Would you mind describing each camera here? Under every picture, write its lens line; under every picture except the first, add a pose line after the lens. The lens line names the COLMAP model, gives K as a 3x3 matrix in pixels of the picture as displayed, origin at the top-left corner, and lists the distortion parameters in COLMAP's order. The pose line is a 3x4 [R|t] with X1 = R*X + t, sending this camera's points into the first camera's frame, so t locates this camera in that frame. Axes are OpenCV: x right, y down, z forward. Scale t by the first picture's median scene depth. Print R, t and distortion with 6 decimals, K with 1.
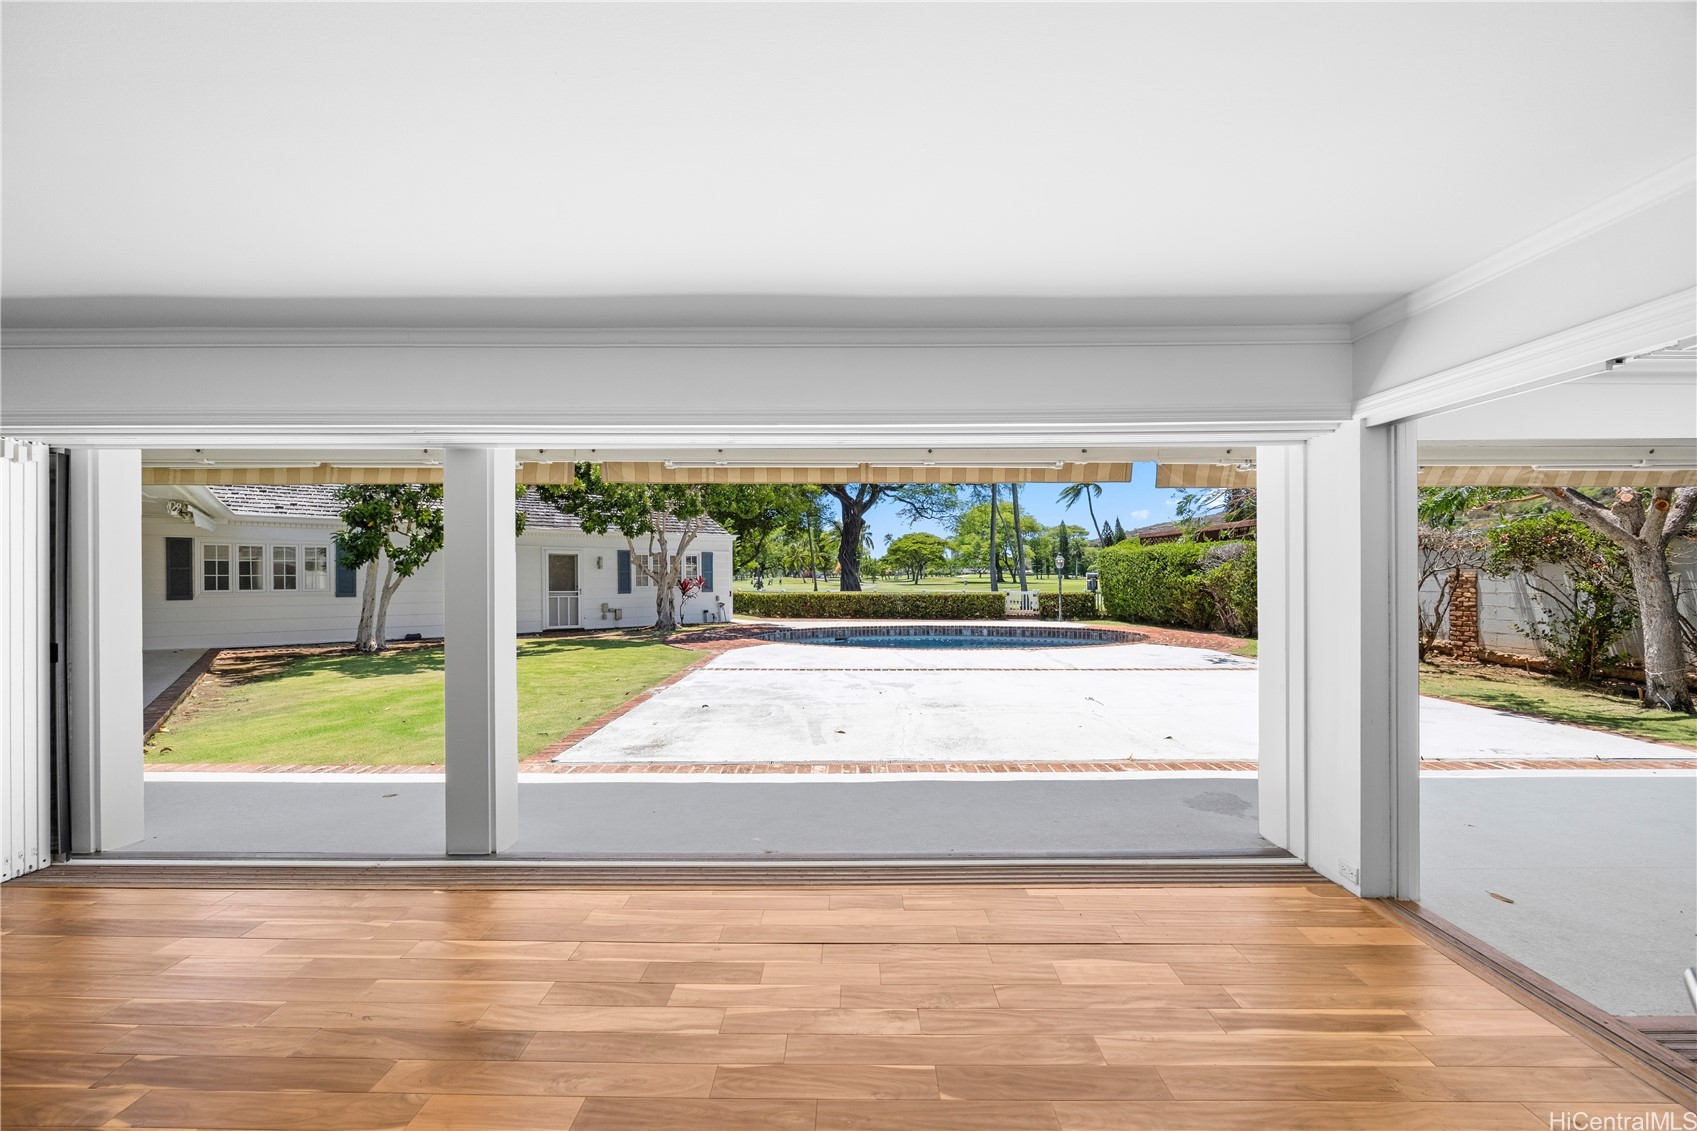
lens RADIAL K [[656.9, 0, 839.3], [0, 656.9, 579.7], [0, 0, 1]] dist [-0.003957, -0.000213]
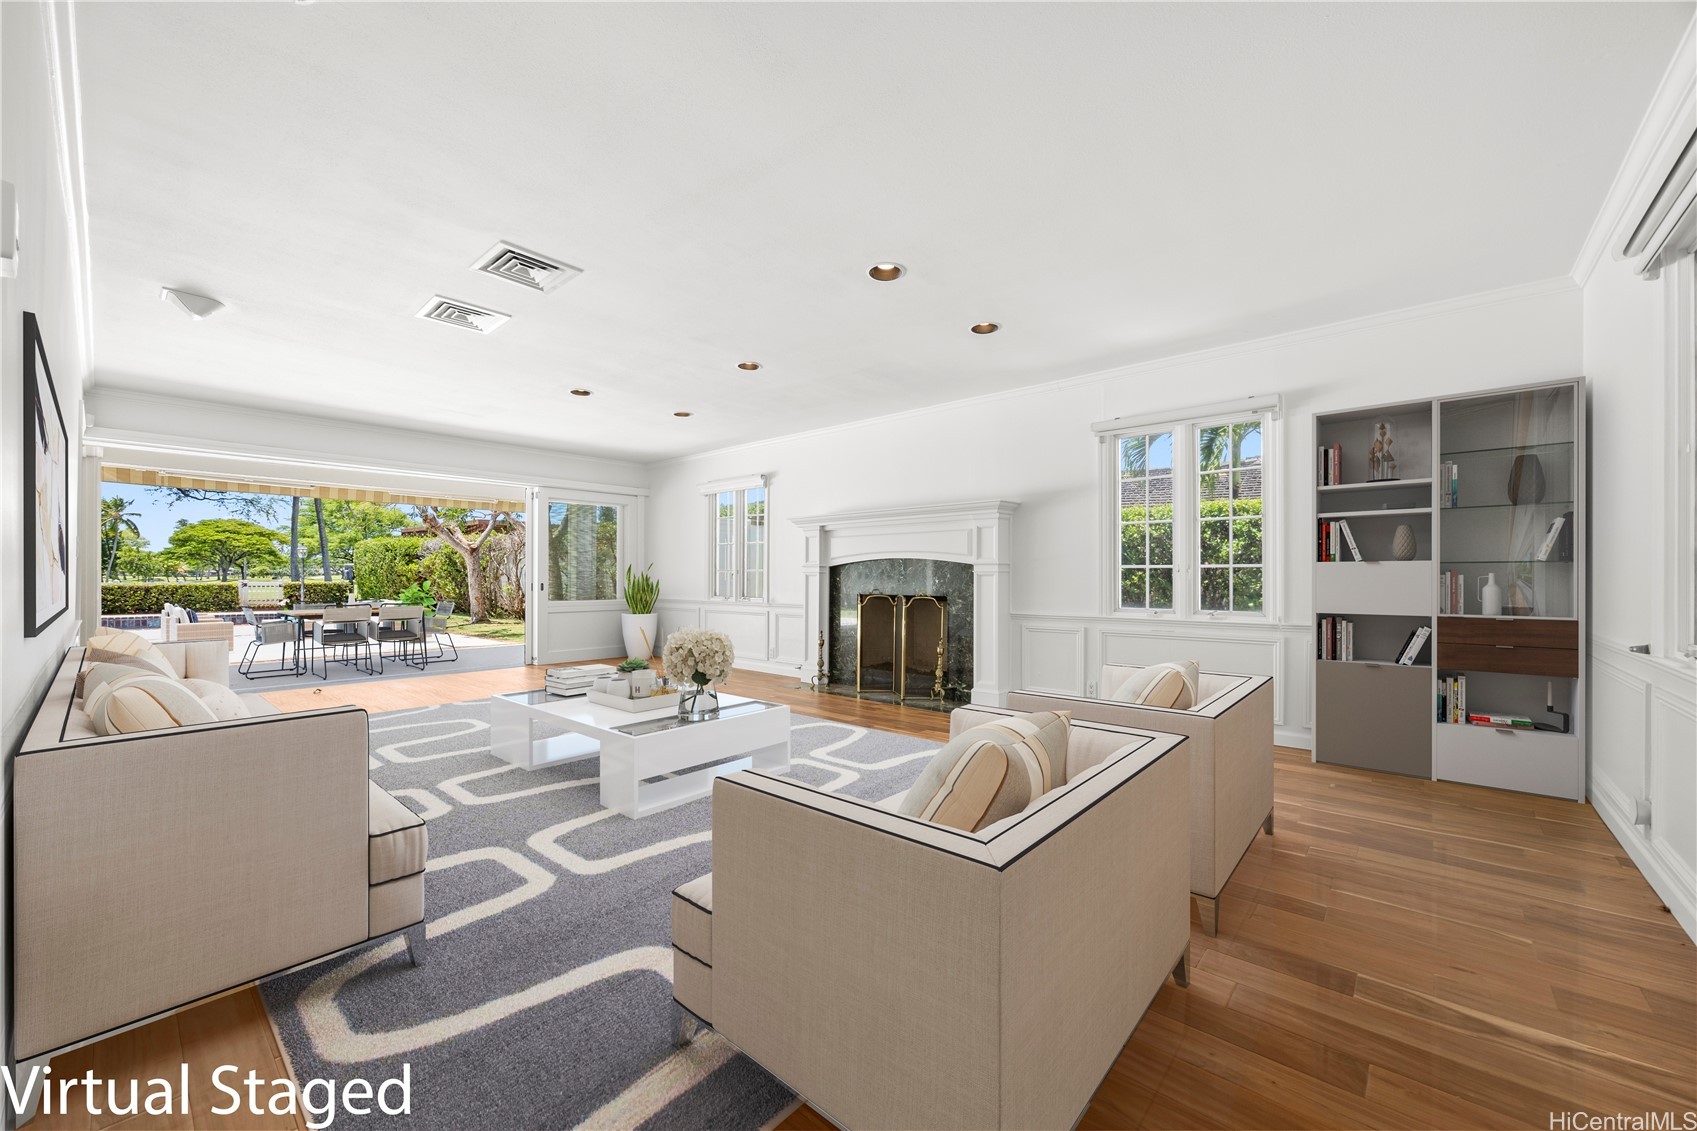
lens RADIAL K [[656.9, 0, 853.5], [0, 656.9, 573.6], [0, 0, 1]] dist [-0.003957, -0.000213]
pose [[0.654490, 0.005132, 0.756053, 0.135310], [0.004254, 0.999936, -0.010471, 0.022434], [-0.756059, 0.010069, 0.654426, -0.320133]]
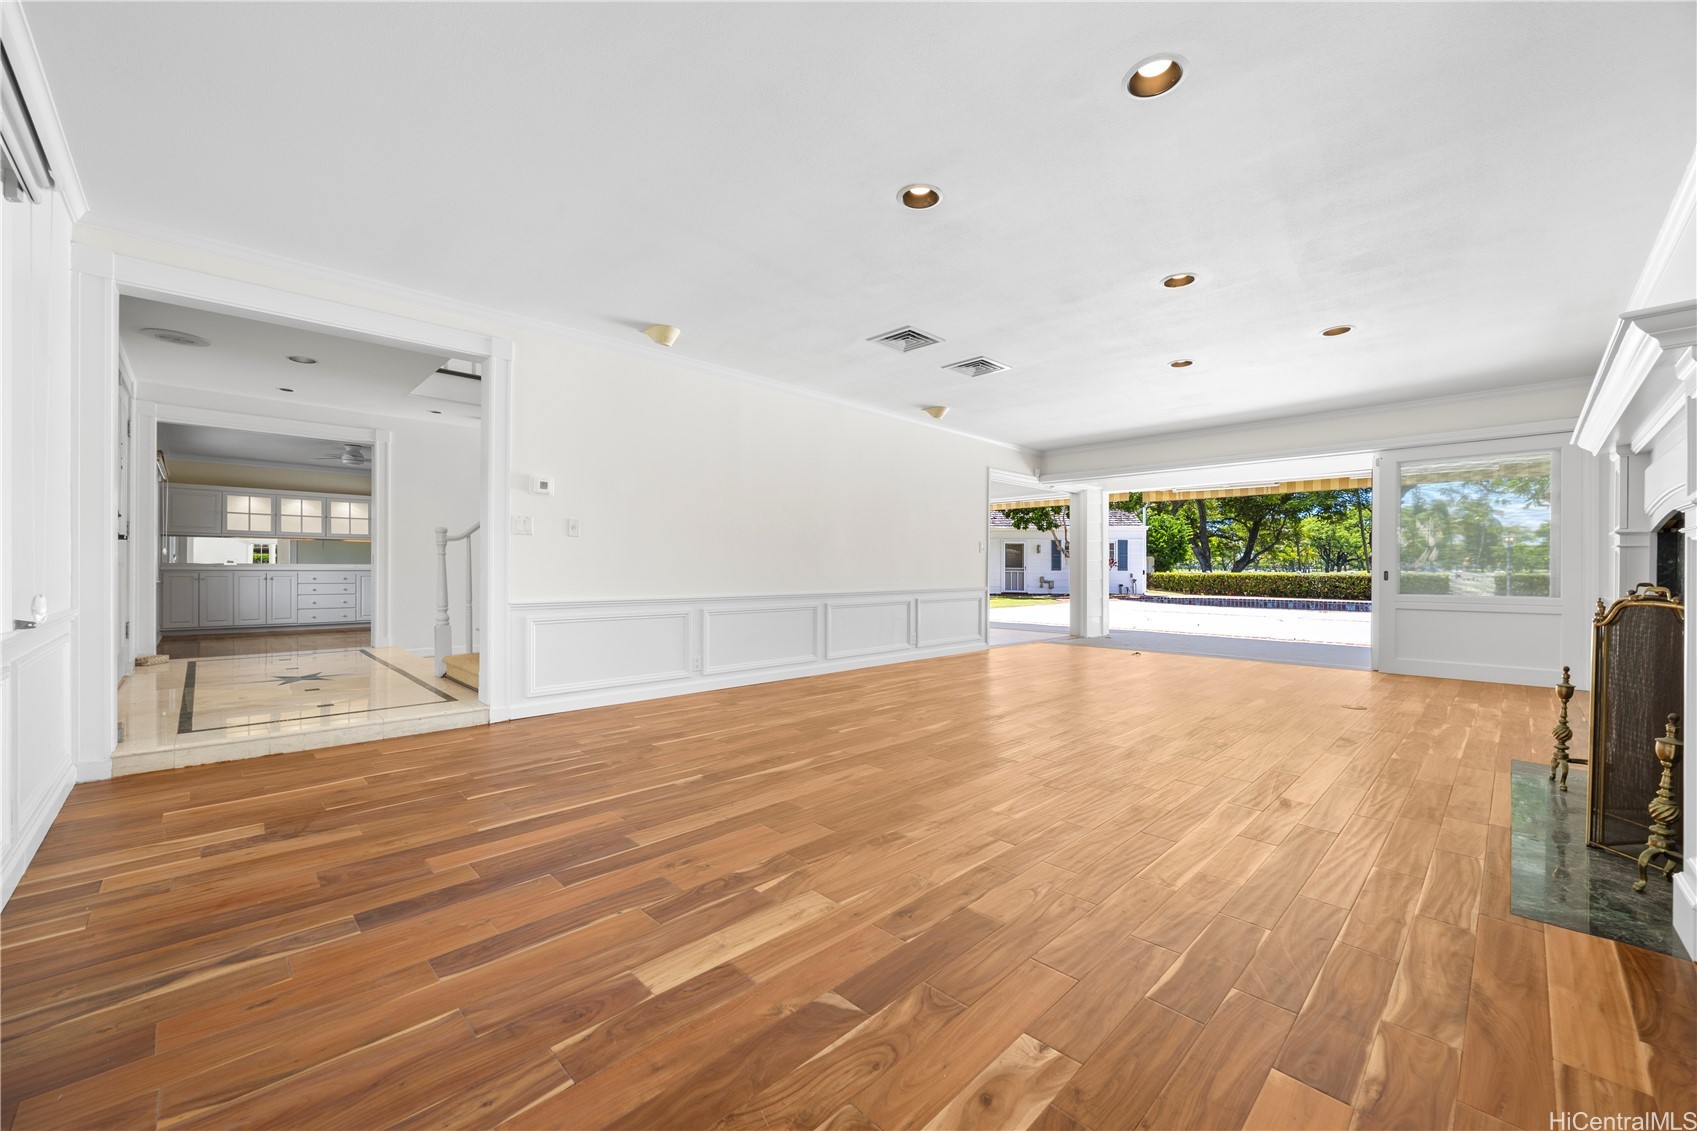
lens RADIAL K [[656.9, 0, 858.1], [0, 656.9, 568.6], [0, 0, 1]] dist [-0.003957, -0.000213]
pose [[0.711176, 0.006087, -0.702987, 0.384037], [-0.009833, 0.999951, -0.001289, 0.024028], [0.702945, 0.007829, 0.711201, -0.330235]]
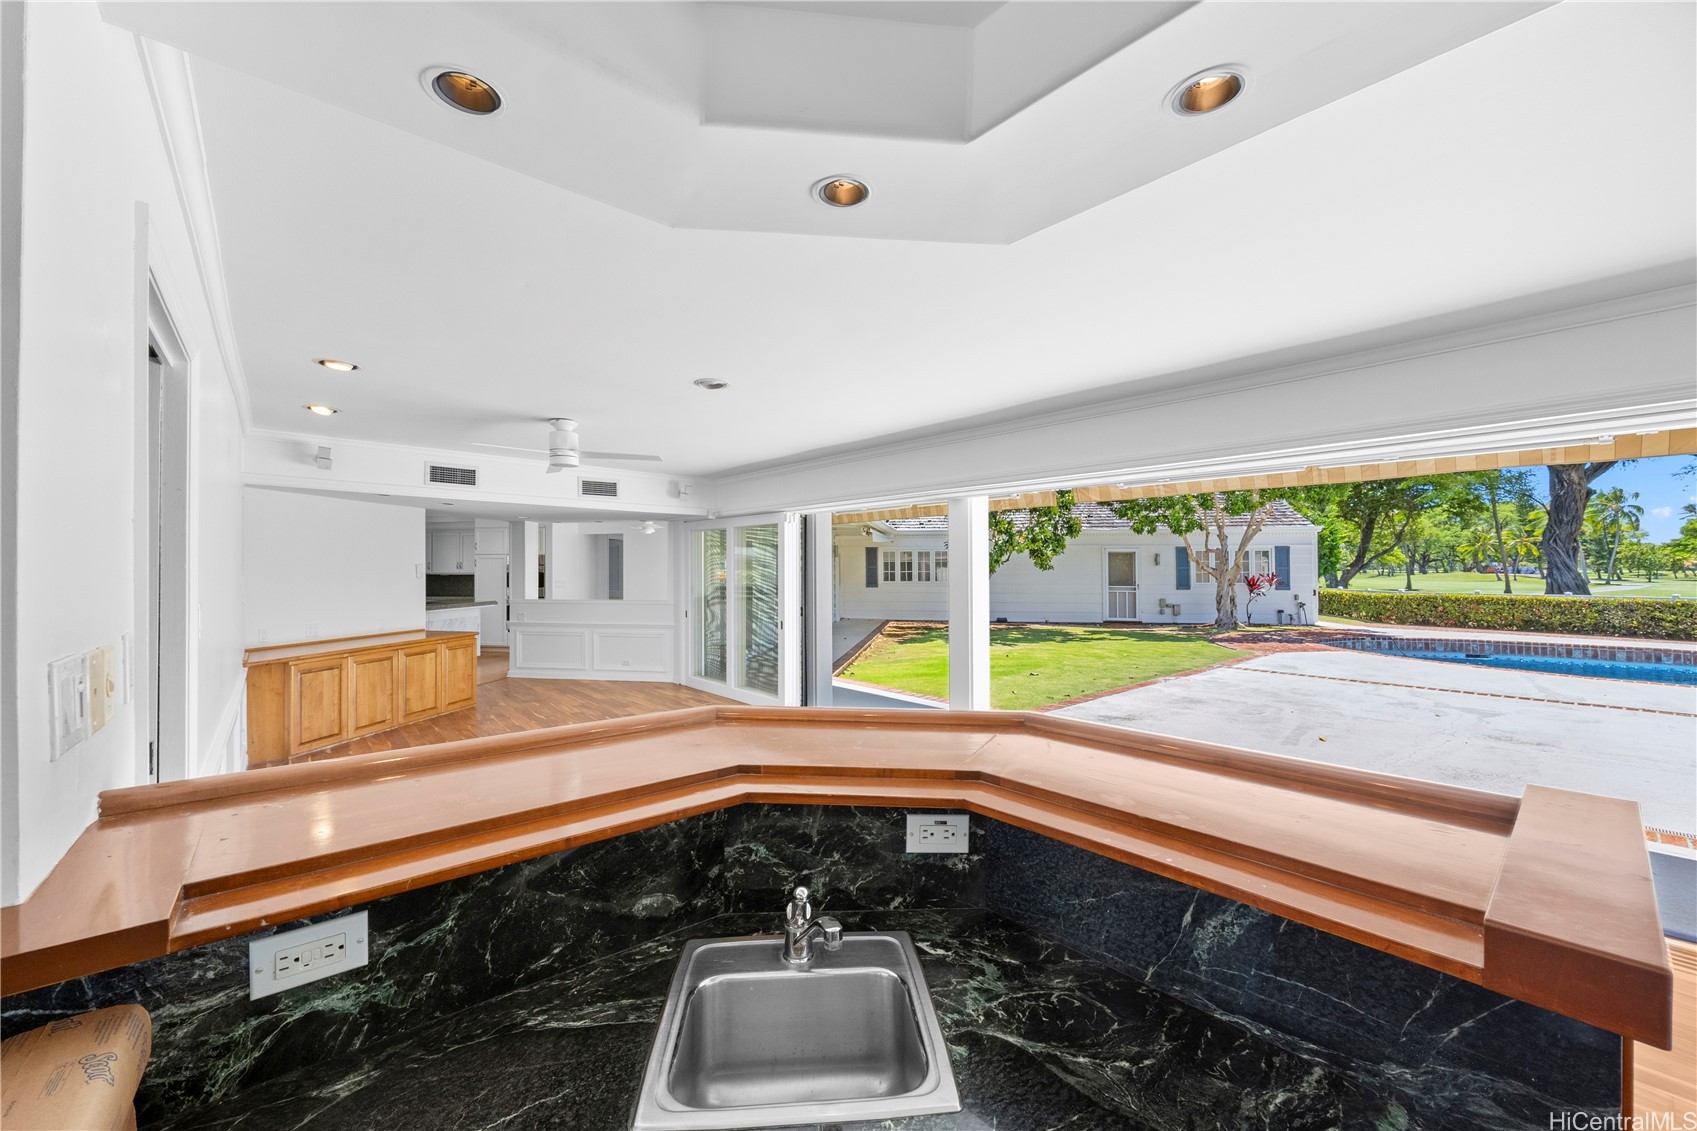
lens RADIAL K [[656.9, 0, 848.8], [0, 656.9, 563.4], [0, 0, 1]] dist [-0.003957, -0.000213]
pose [[0.661114, -0.006045, -0.750261, 0.093508], [-0.005806, 0.999896, -0.013172, -0.003255], [0.750263, 0.013064, 0.661010, -0.055583]]
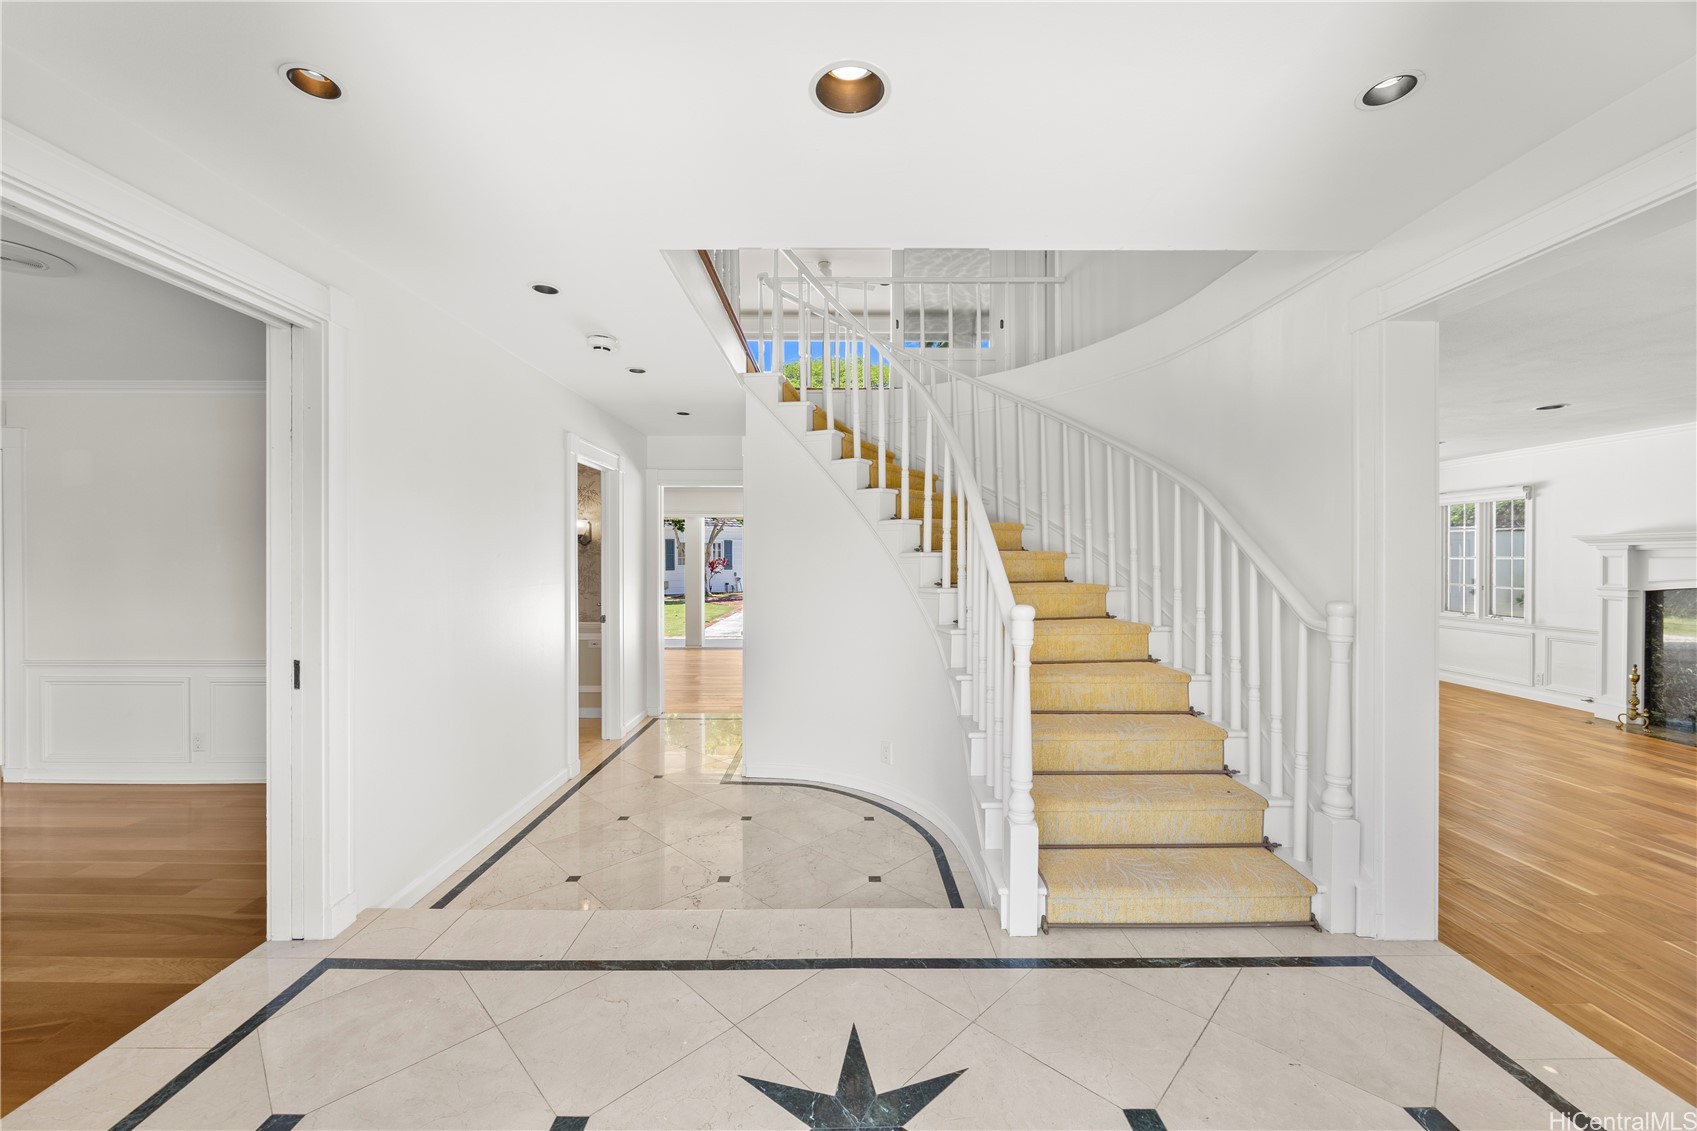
lens RADIAL K [[656.9, 0, 817.9], [0, 656.9, 557.0], [0, 0, 1]] dist [-0.007193, -0.000062]
pose [[0.999977, -0.003221, 0.005979, -0.027725], [0.003218, 0.999995, 0.000582, -0.008507], [-0.005981, -0.000562, 0.999982, -0.395792]]
